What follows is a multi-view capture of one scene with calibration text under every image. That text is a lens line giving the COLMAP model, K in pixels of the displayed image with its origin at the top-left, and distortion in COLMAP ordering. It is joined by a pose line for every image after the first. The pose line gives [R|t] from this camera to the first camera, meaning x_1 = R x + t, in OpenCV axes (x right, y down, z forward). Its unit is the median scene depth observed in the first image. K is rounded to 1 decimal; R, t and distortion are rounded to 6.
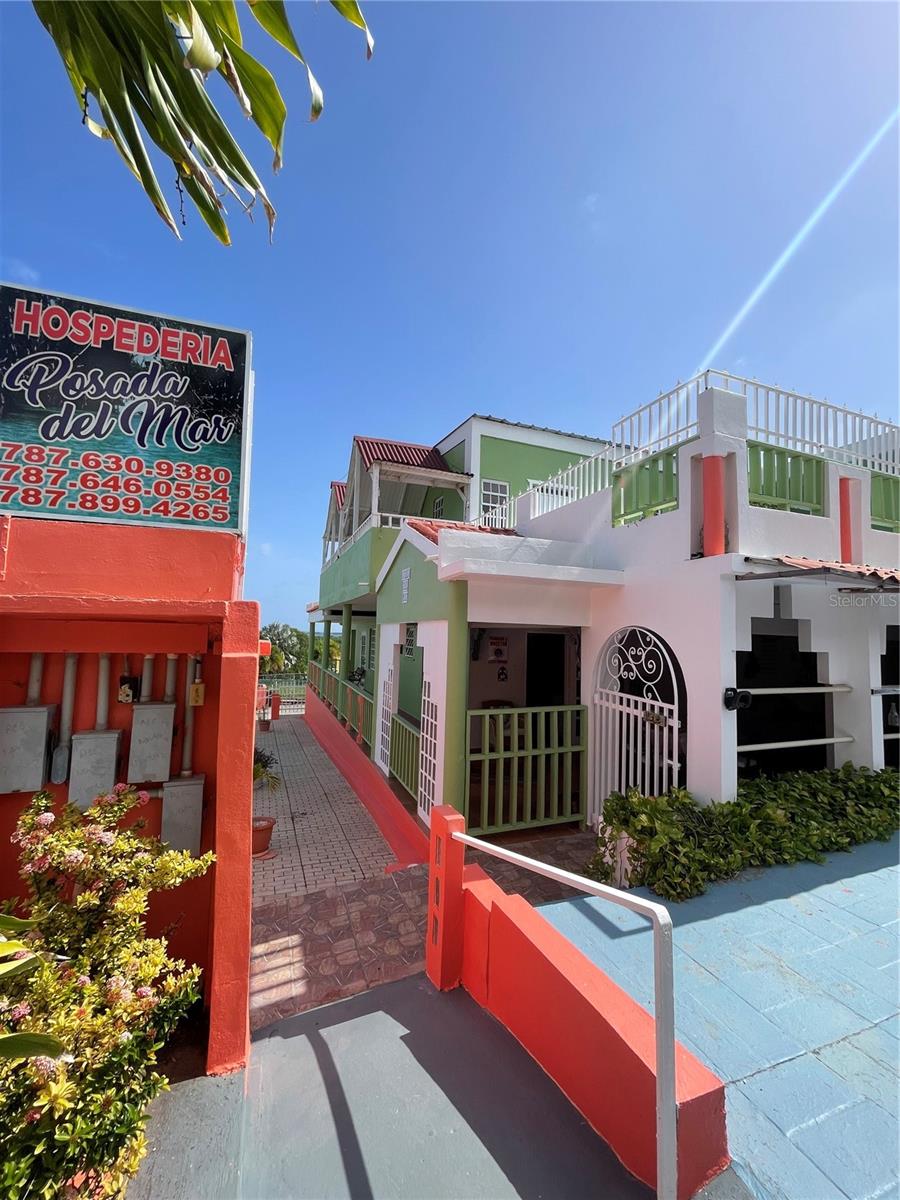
lens RADIAL K [[488.9, 0, 449.2], [0, 488.9, 601.7], [0, 0, 1]] dist [0.000395, -0.000312]
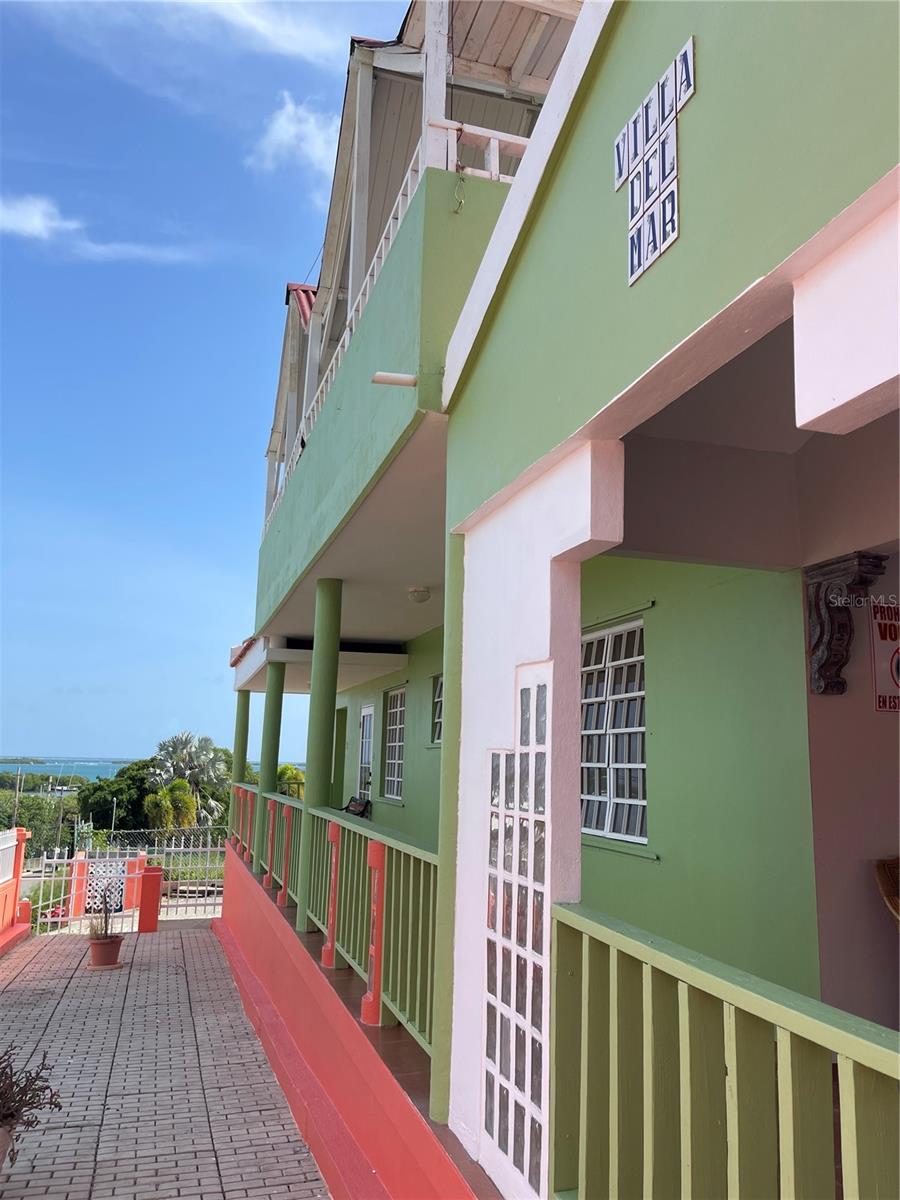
lens RADIAL K [[908.7, 0, 451.9], [0, 908.7, 601.2], [0, 0, 1]] dist [0.013531, 0.001646]
pose [[0.997664, -0.018524, -0.065756, -0.063421], [0.010856, 0.993295, -0.115100, 0.072293], [0.067447, 0.114118, 0.991175, 0.297310]]
